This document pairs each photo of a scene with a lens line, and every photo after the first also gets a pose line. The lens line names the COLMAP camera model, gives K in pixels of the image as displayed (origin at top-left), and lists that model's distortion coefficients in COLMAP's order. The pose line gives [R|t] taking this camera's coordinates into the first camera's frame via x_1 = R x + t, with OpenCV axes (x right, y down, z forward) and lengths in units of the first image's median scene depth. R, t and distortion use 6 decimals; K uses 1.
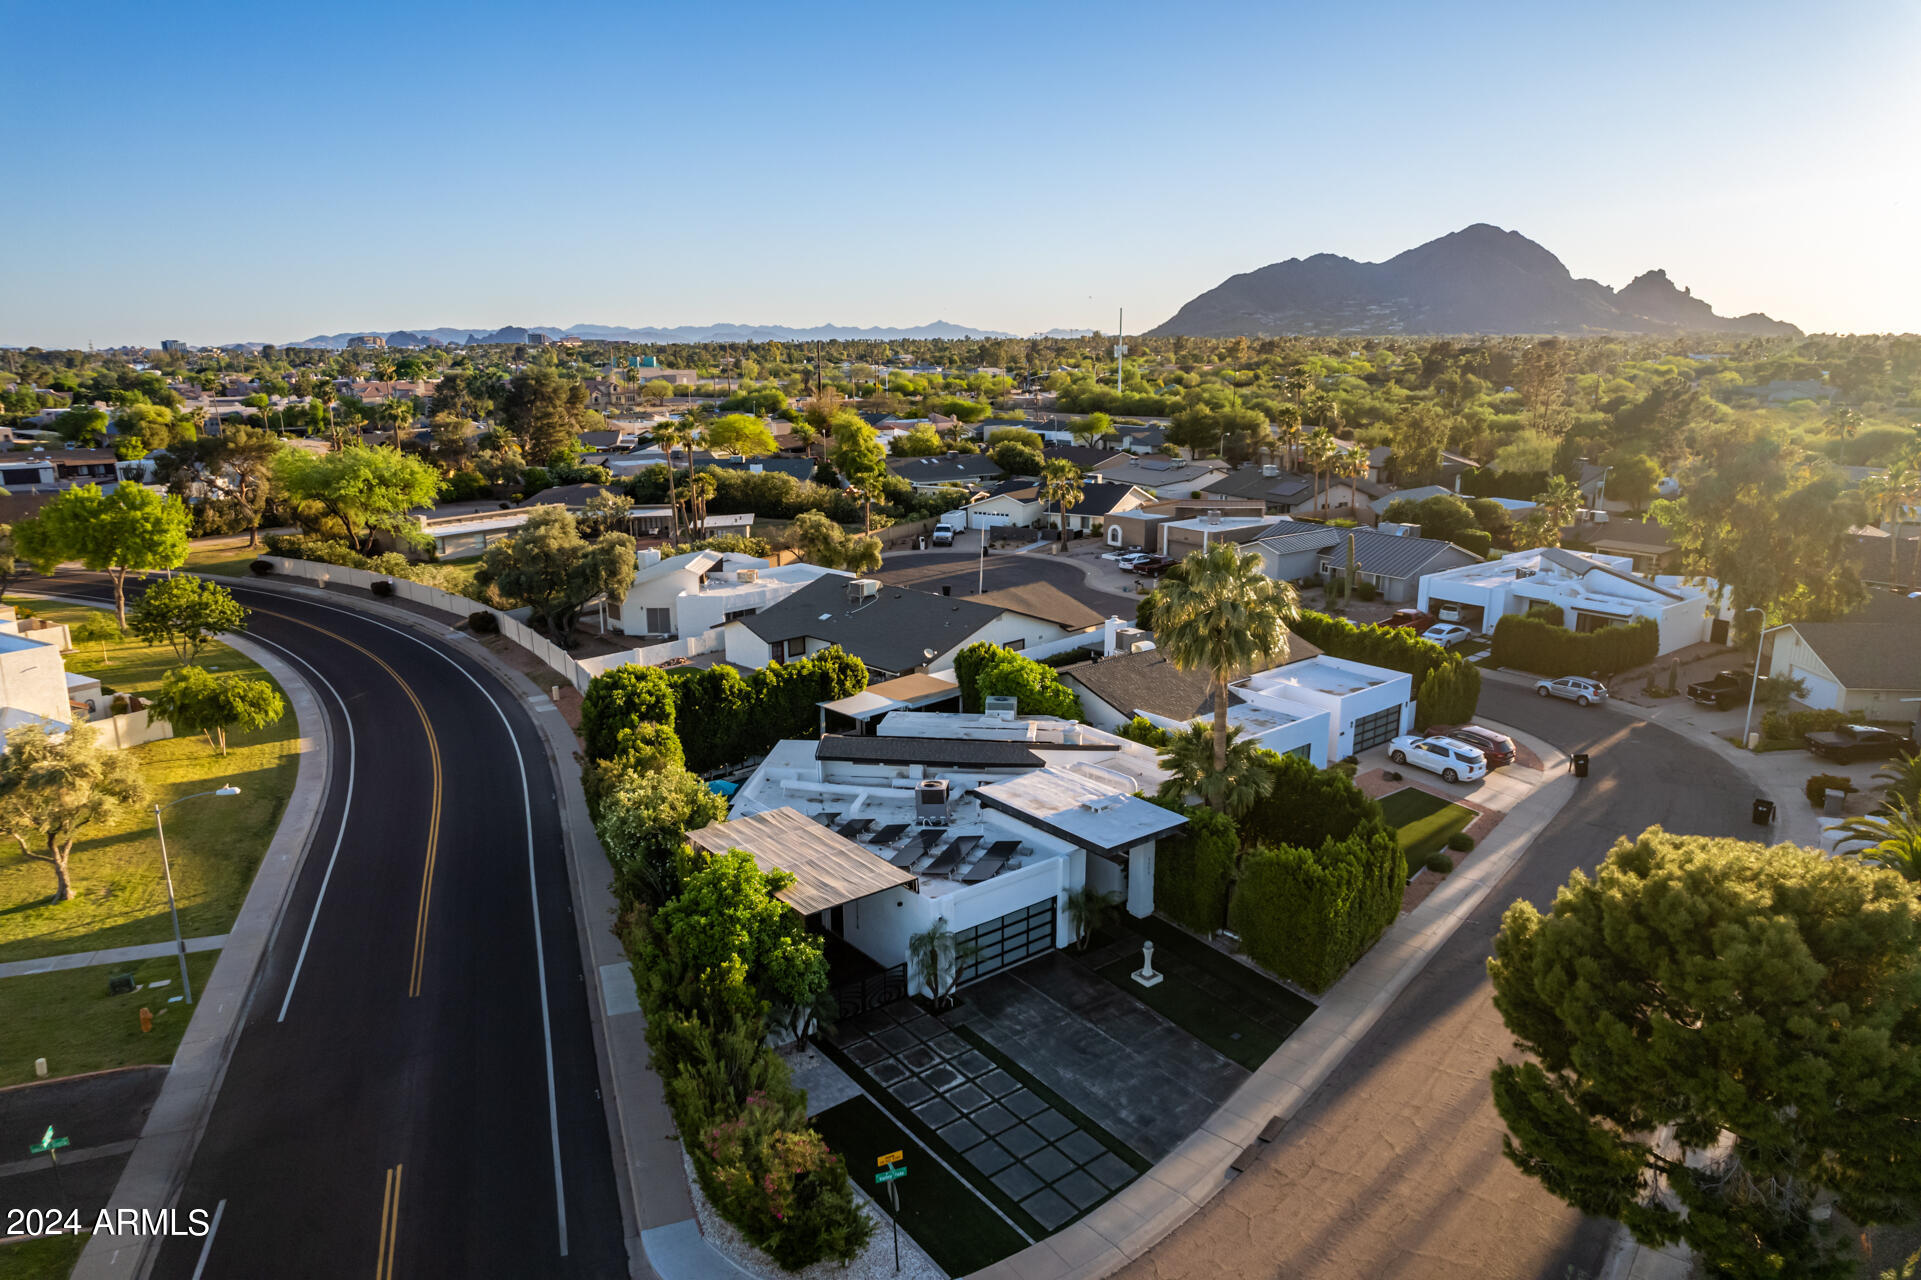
lens RADIAL K [[1229.4, 0, 959.8], [0, 1229.4, 647.7], [0, 0, 1]] dist [-0.077346, 0.074576]
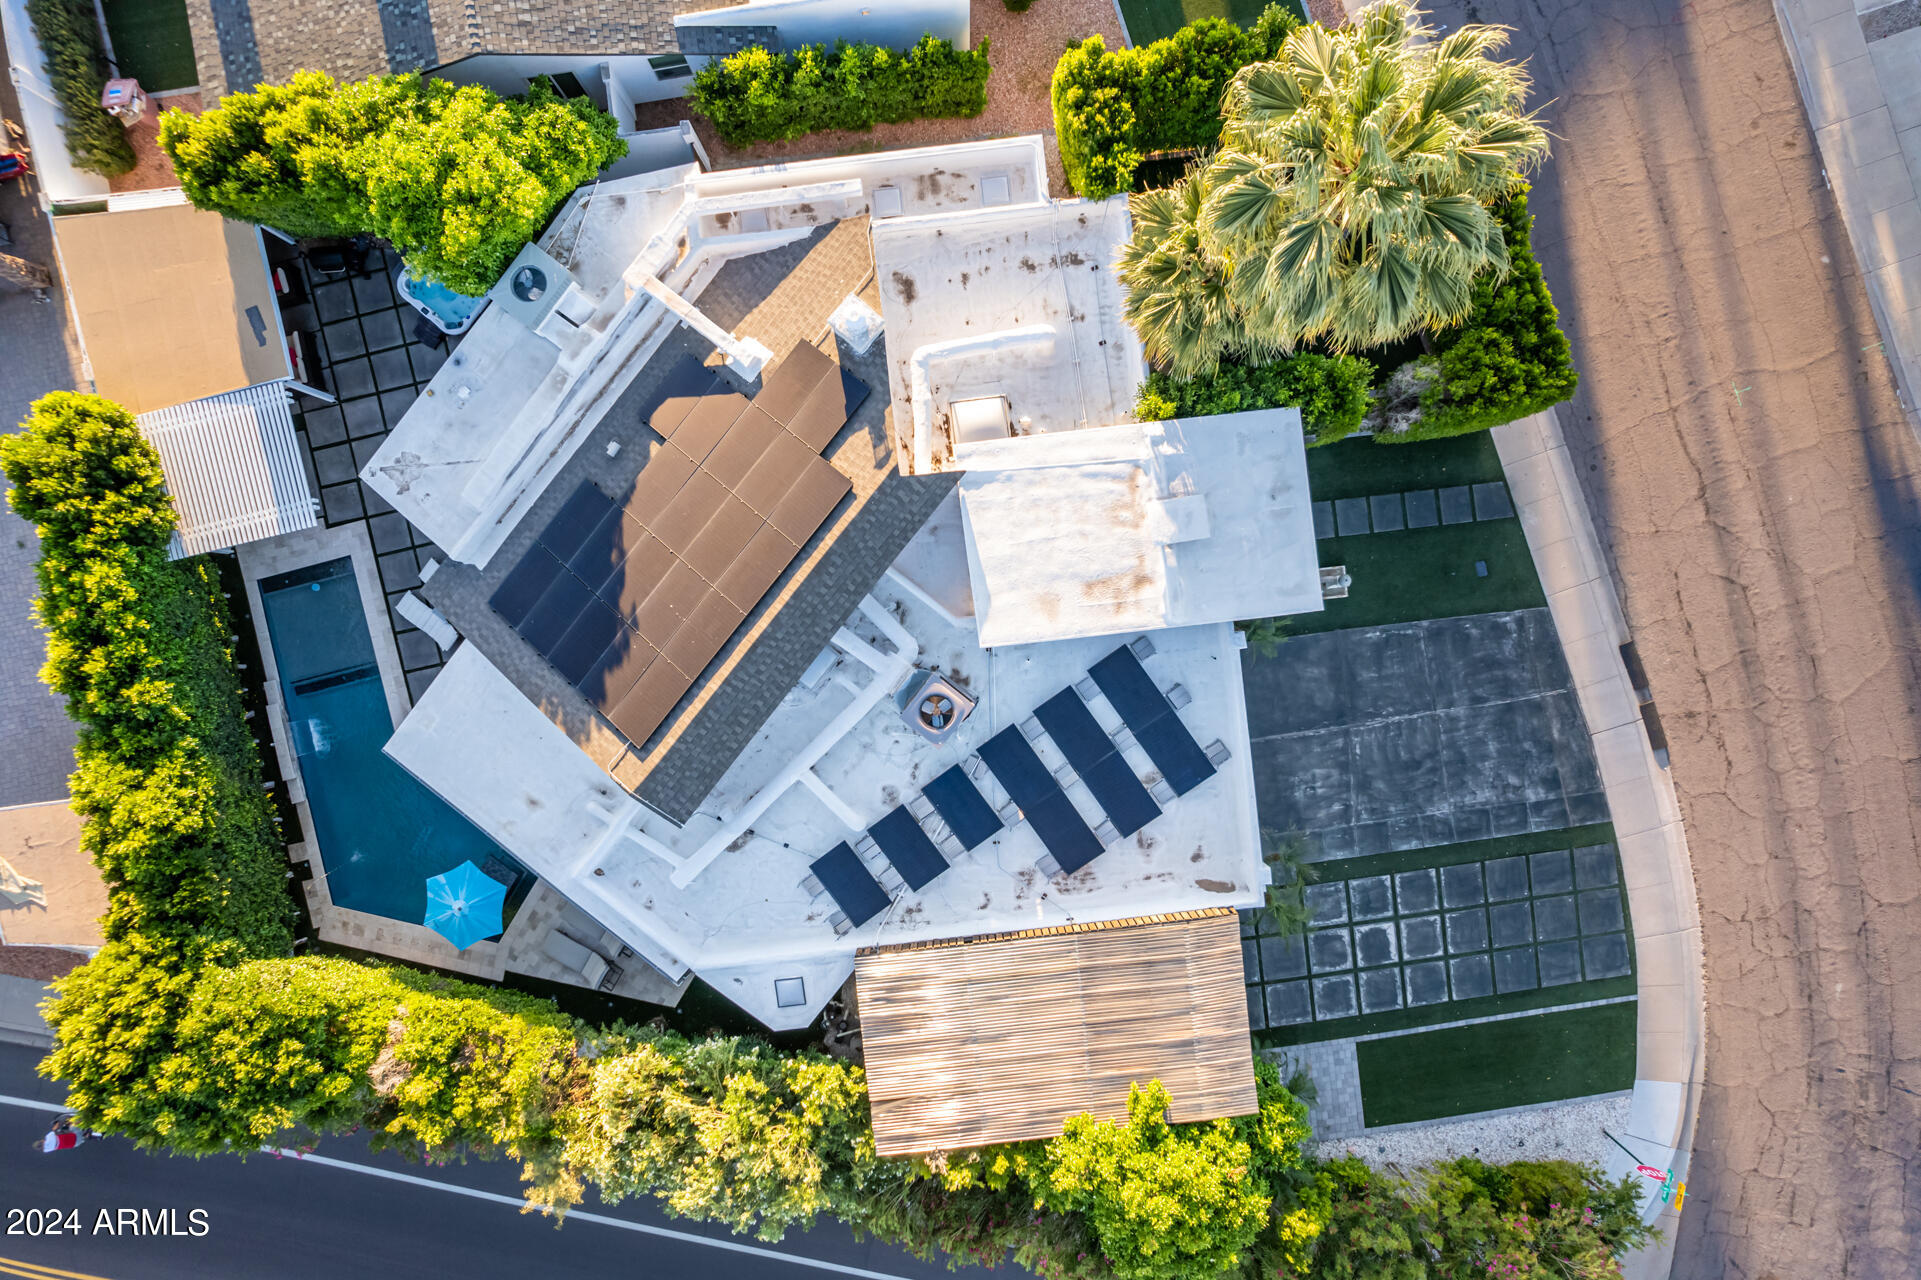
lens RADIAL K [[1229.4, 0, 959.8], [0, 1229.4, 647.7], [0, 0, 1]] dist [-0.077346, 0.074576]
pose [[0.530038, -0.847886, -0.012209, 0.015091], [0.205083, 0.114206, 0.972059, -0.464758], [-0.822801, -0.517732, 0.234420, 0.991982]]
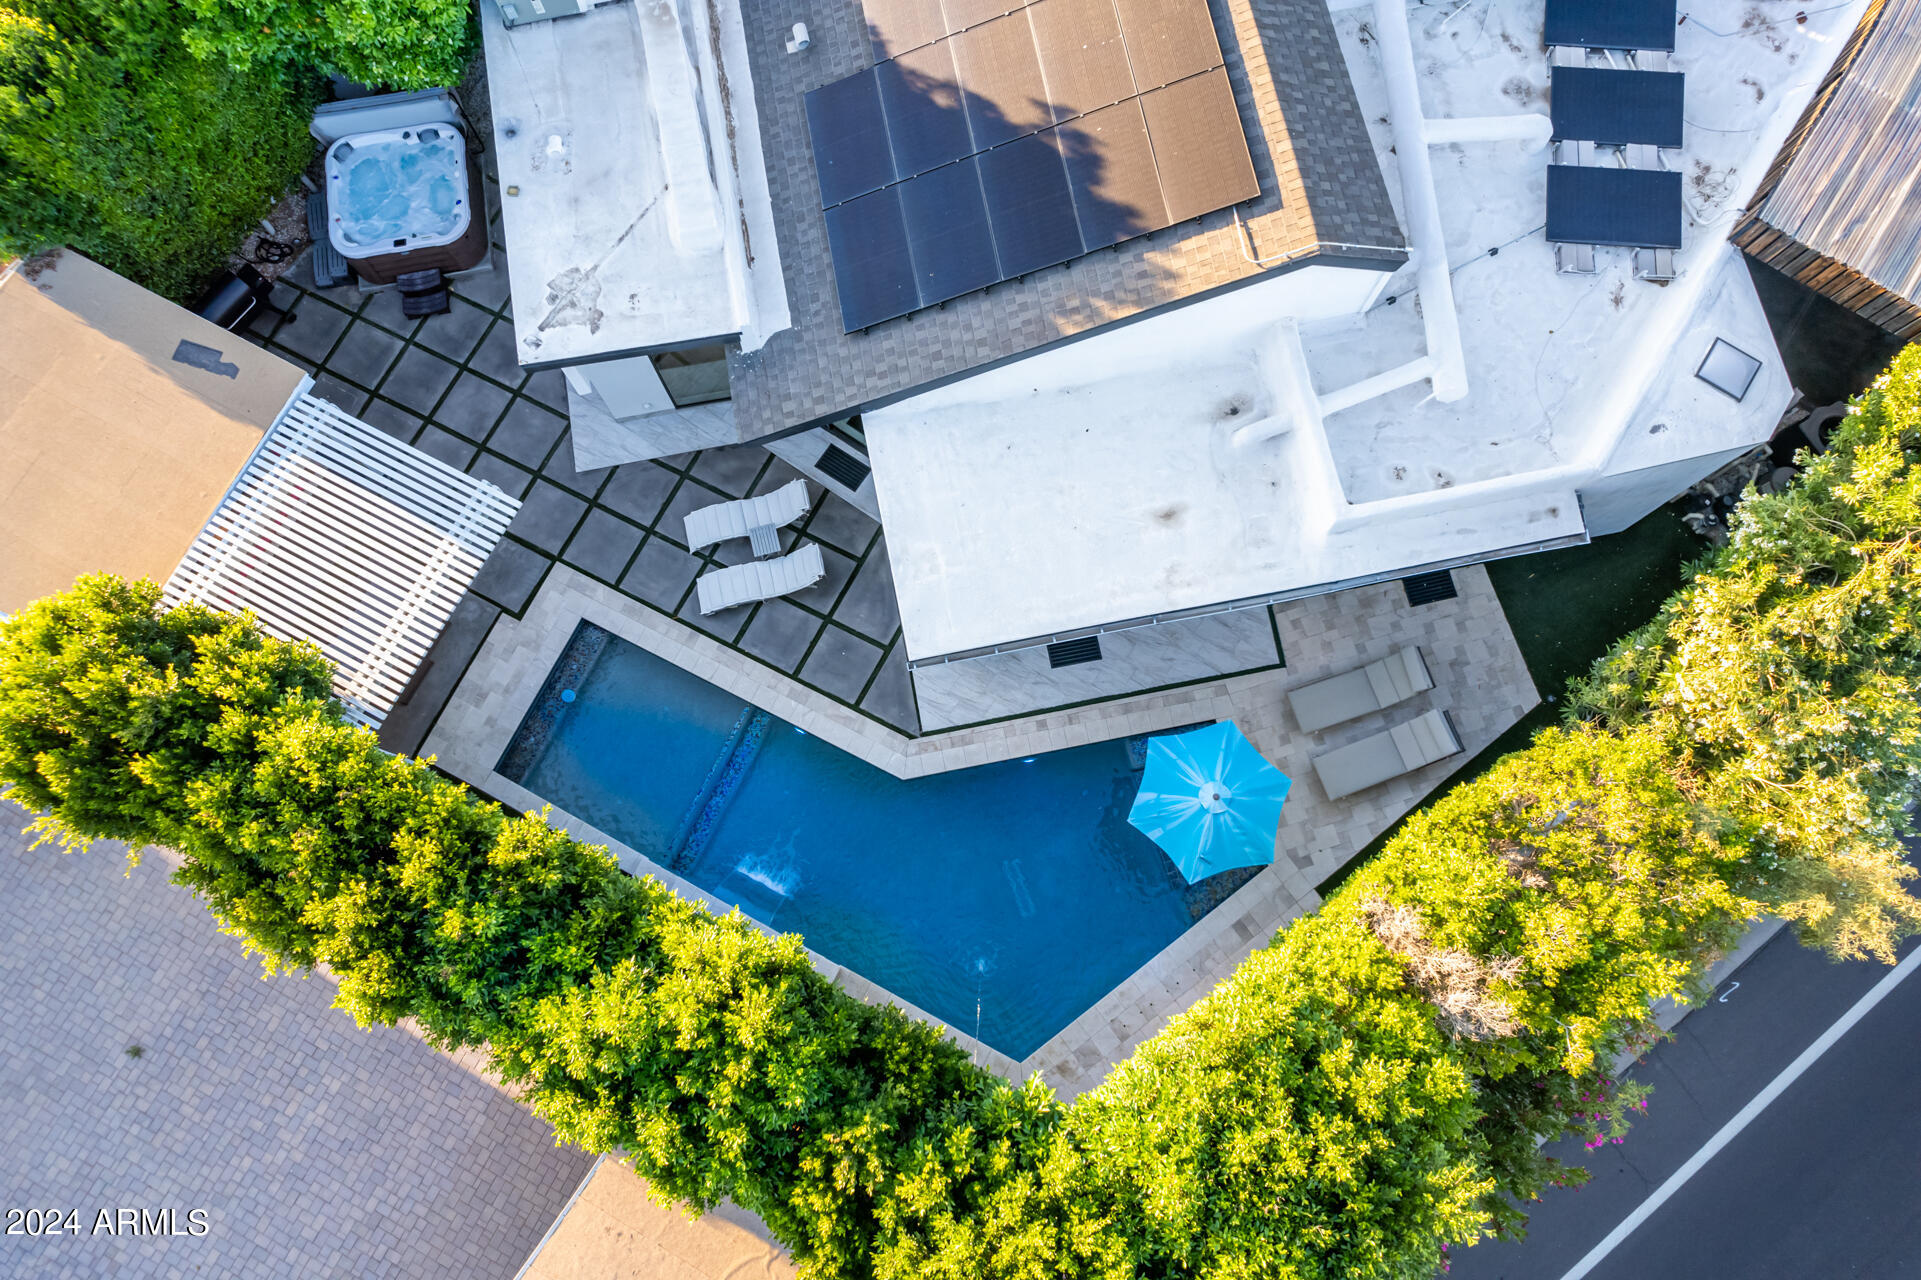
lens RADIAL K [[1229.4, 0, 959.8], [0, 1229.4, 647.7], [0, 0, 1]] dist [-0.077346, 0.074576]
pose [[-0.295855, -0.928188, 0.225692, -0.277816], [0.229600, 0.160244, 0.960003, -0.222023], [-0.927229, 0.335841, 0.165704, 1.295516]]
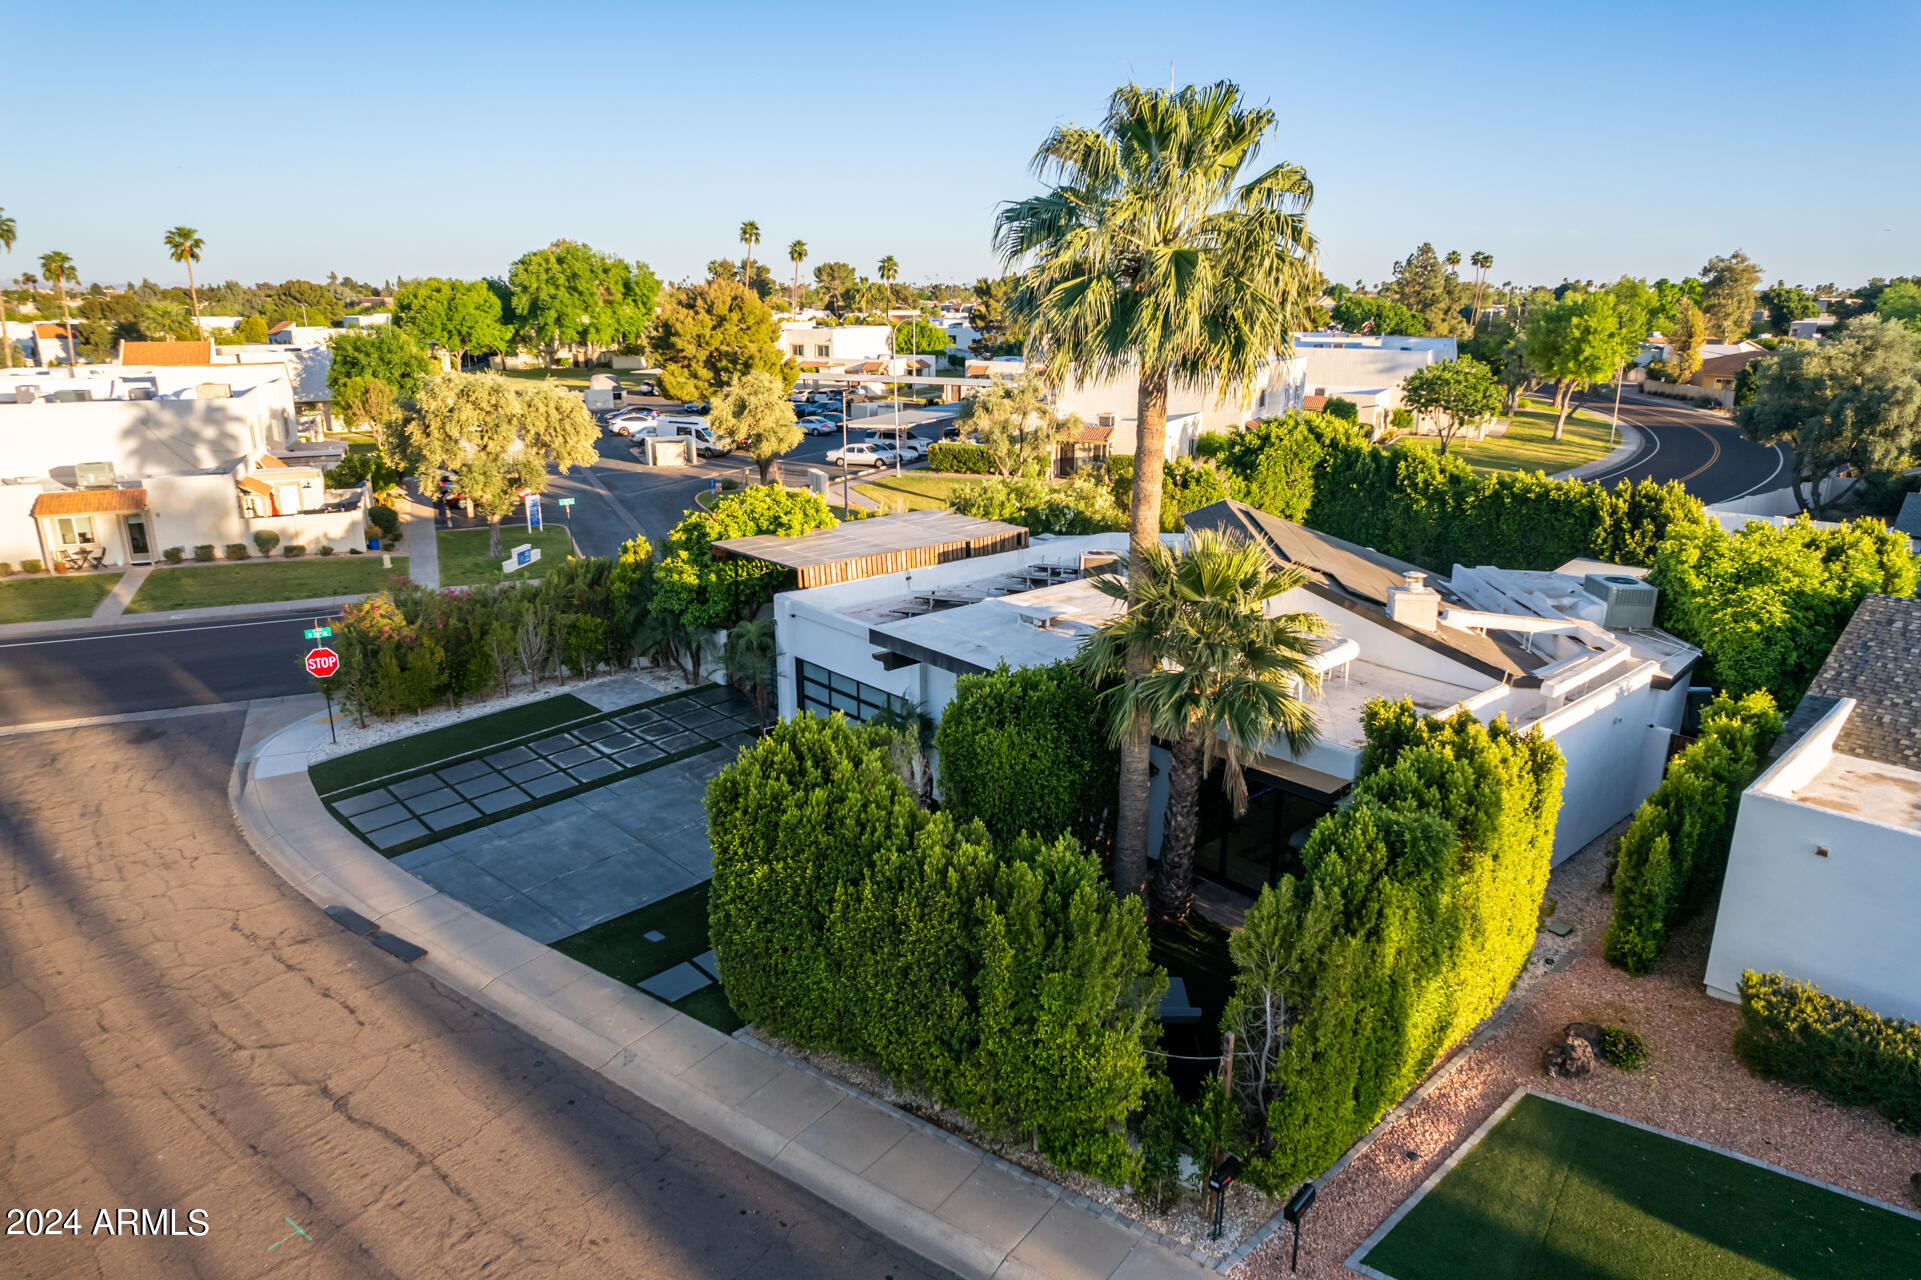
lens RADIAL K [[1229.4, 0, 959.8], [0, 1229.4, 647.7], [0, 0, 1]] dist [-0.077346, 0.074576]
pose [[0.049139, 0.282821, -0.957913, 0.695562], [-0.241393, 0.934003, 0.263378, 0.004691], [0.969183, 0.218291, 0.114167, 0.971665]]
